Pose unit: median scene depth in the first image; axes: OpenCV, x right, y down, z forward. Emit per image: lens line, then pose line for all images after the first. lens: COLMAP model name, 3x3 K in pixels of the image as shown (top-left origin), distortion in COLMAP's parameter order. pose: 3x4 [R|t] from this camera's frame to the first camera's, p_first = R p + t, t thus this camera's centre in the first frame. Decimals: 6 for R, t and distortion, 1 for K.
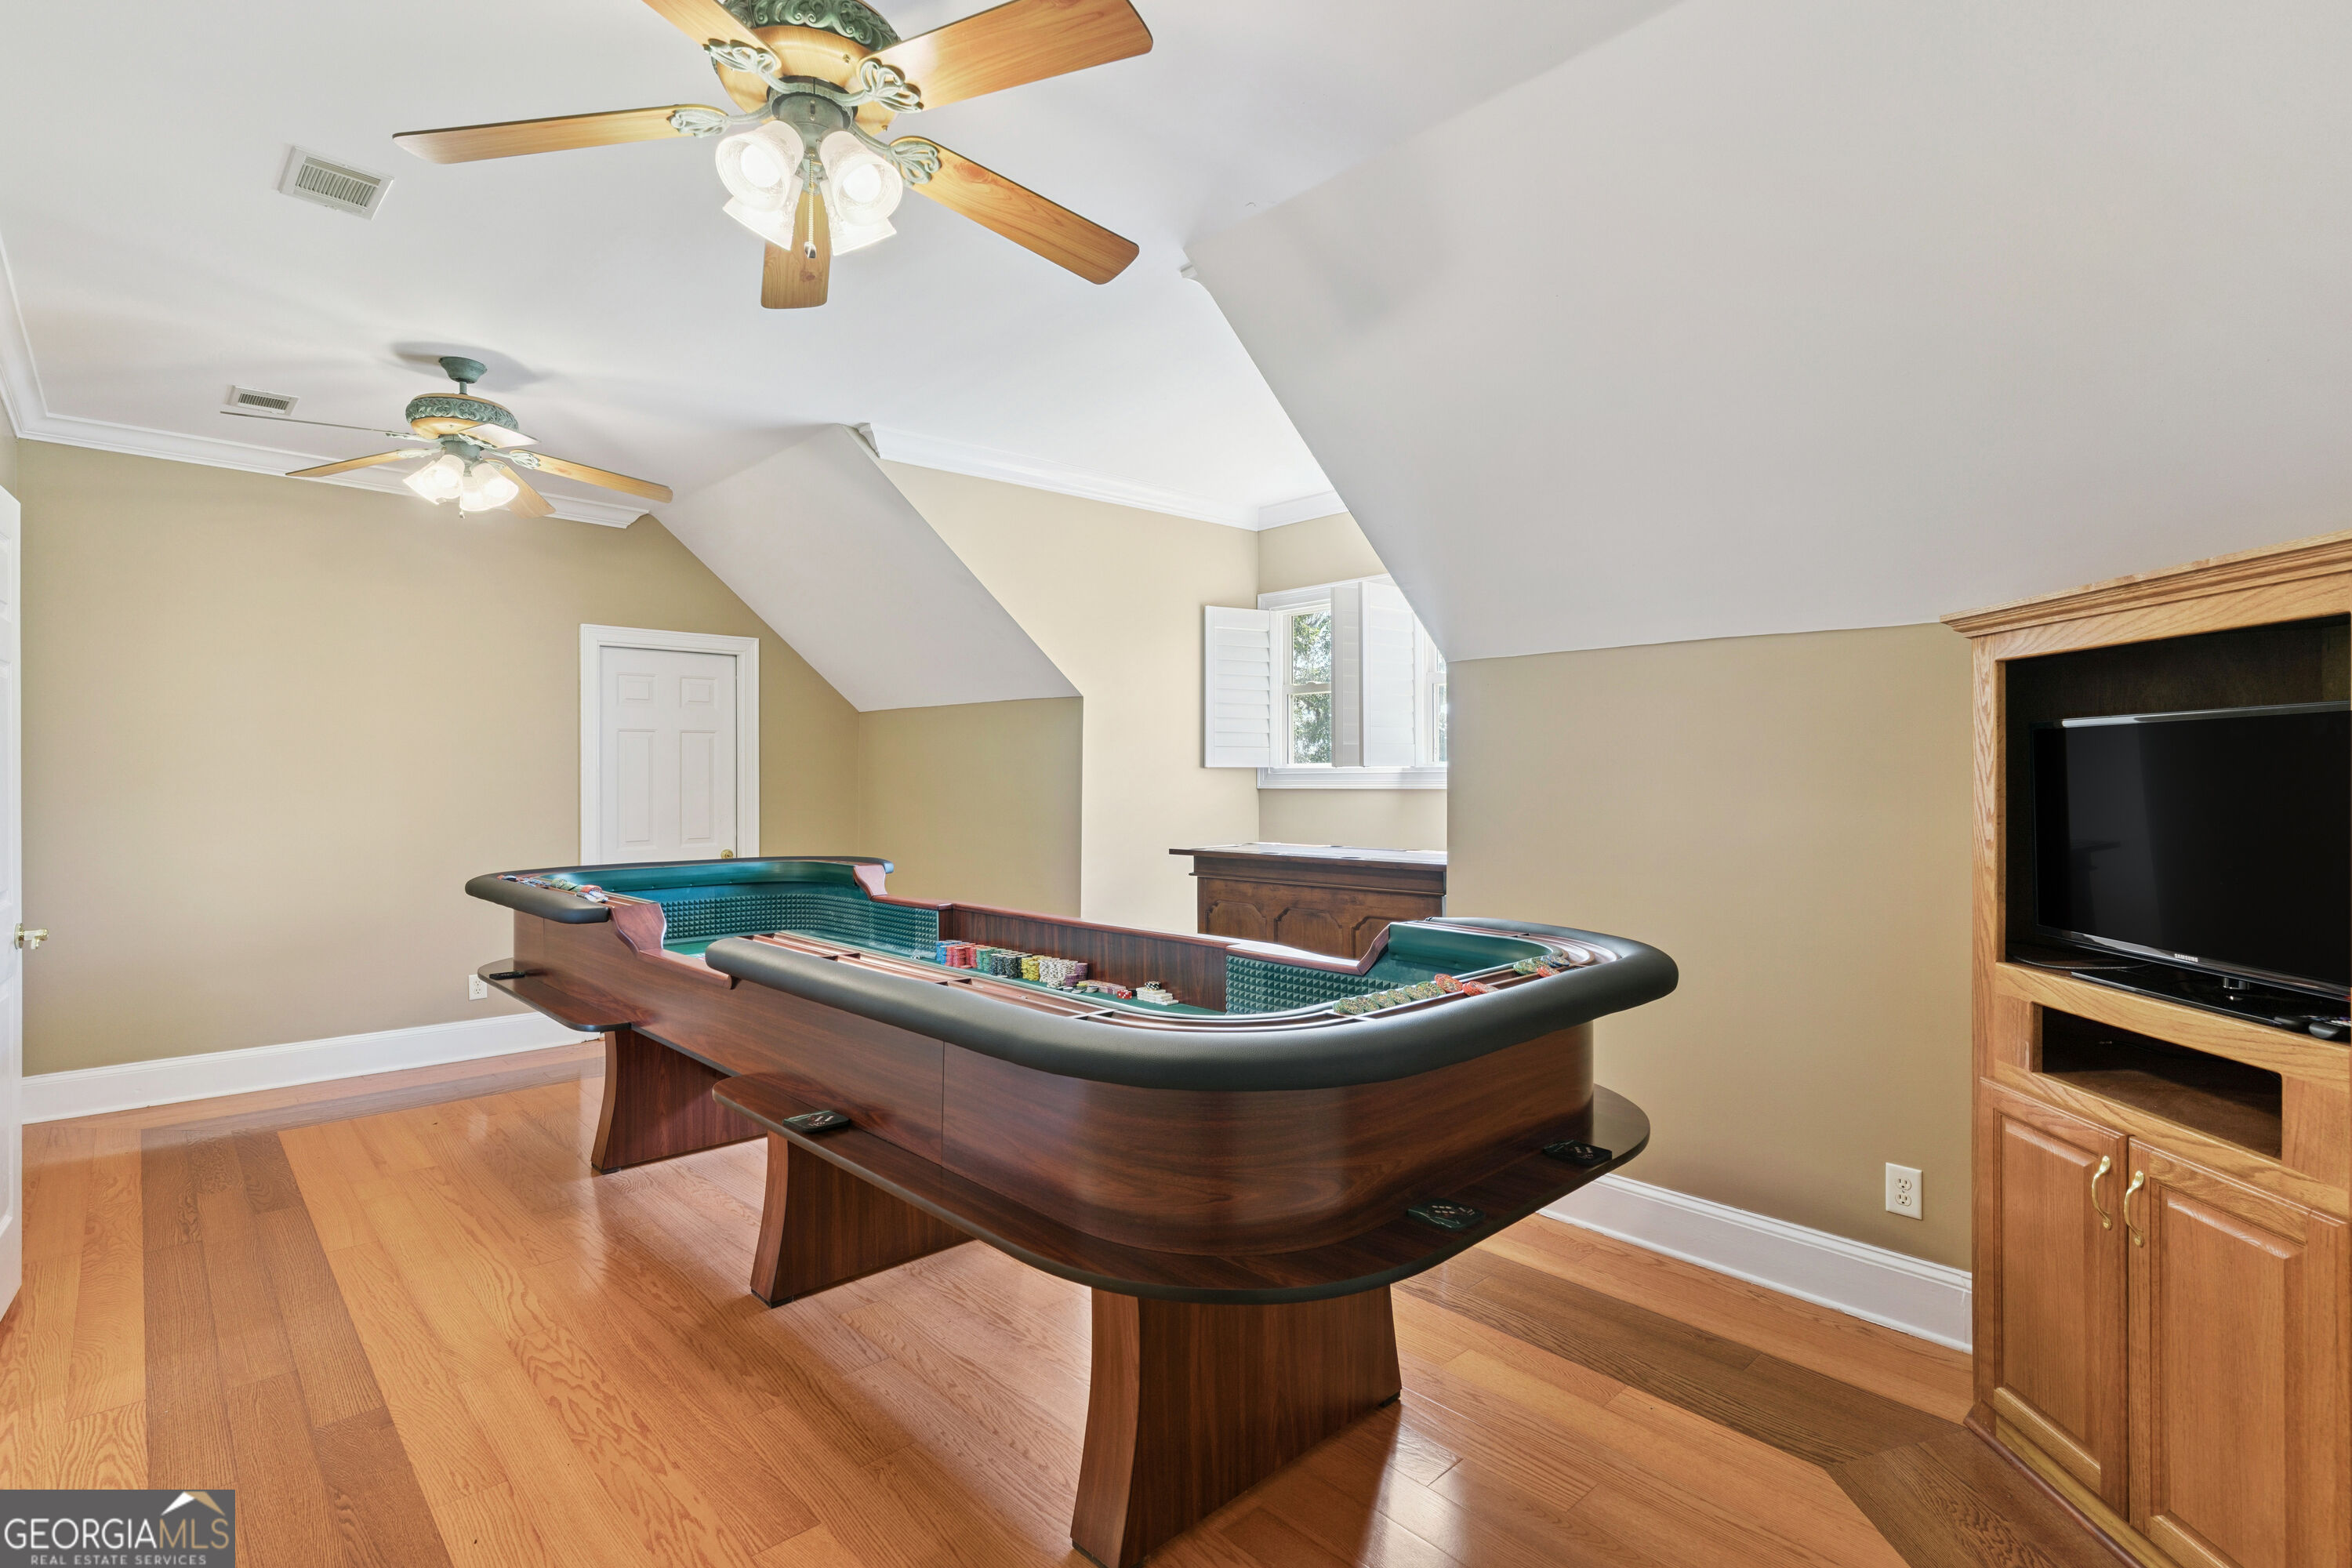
lens RADIAL K [[1115.8, 0, 1153.4], [0, 1115.8, 780.1], [0, 0, 1]] dist [0.001529, -0.000392]
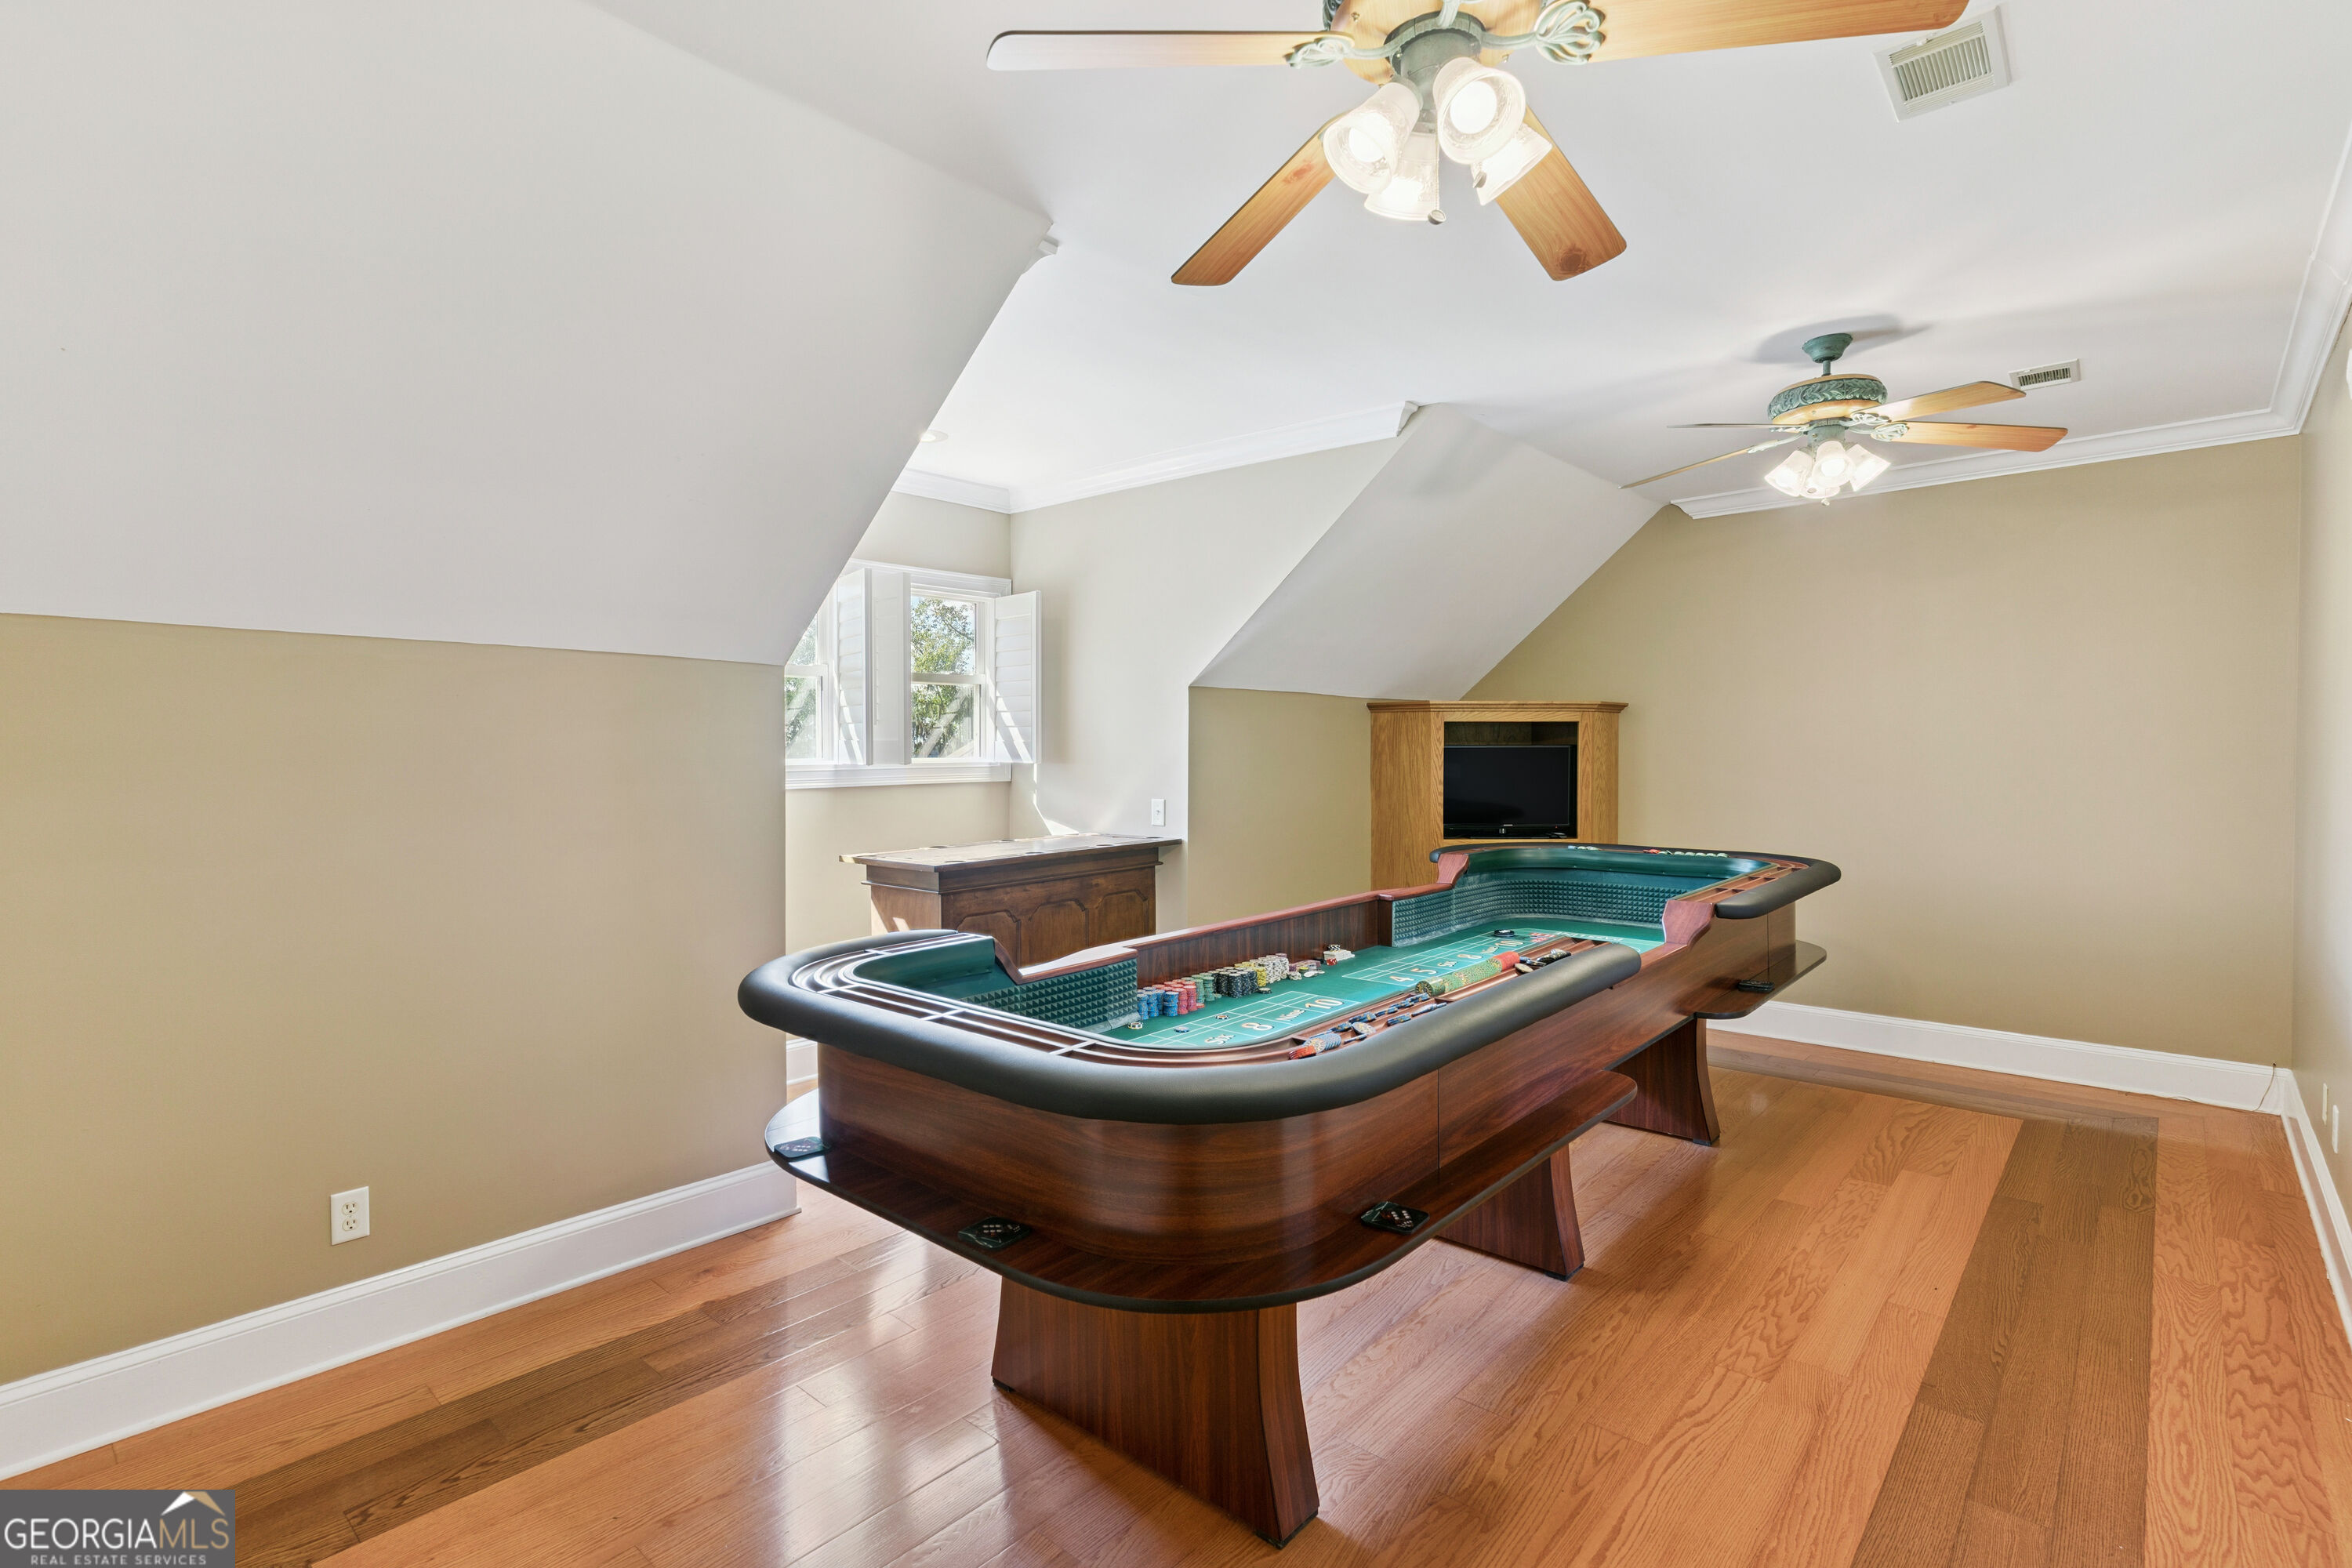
lens RADIAL K [[1115.8, 0, 1153.4], [0, 1115.8, 780.1], [0, 0, 1]] dist [0.001529, -0.000392]
pose [[-0.093141, -0.020388, 0.995444, -1.540086], [0.007541, 0.999747, 0.021181, -0.033930], [-0.995624, 0.009479, -0.092964, 1.687124]]
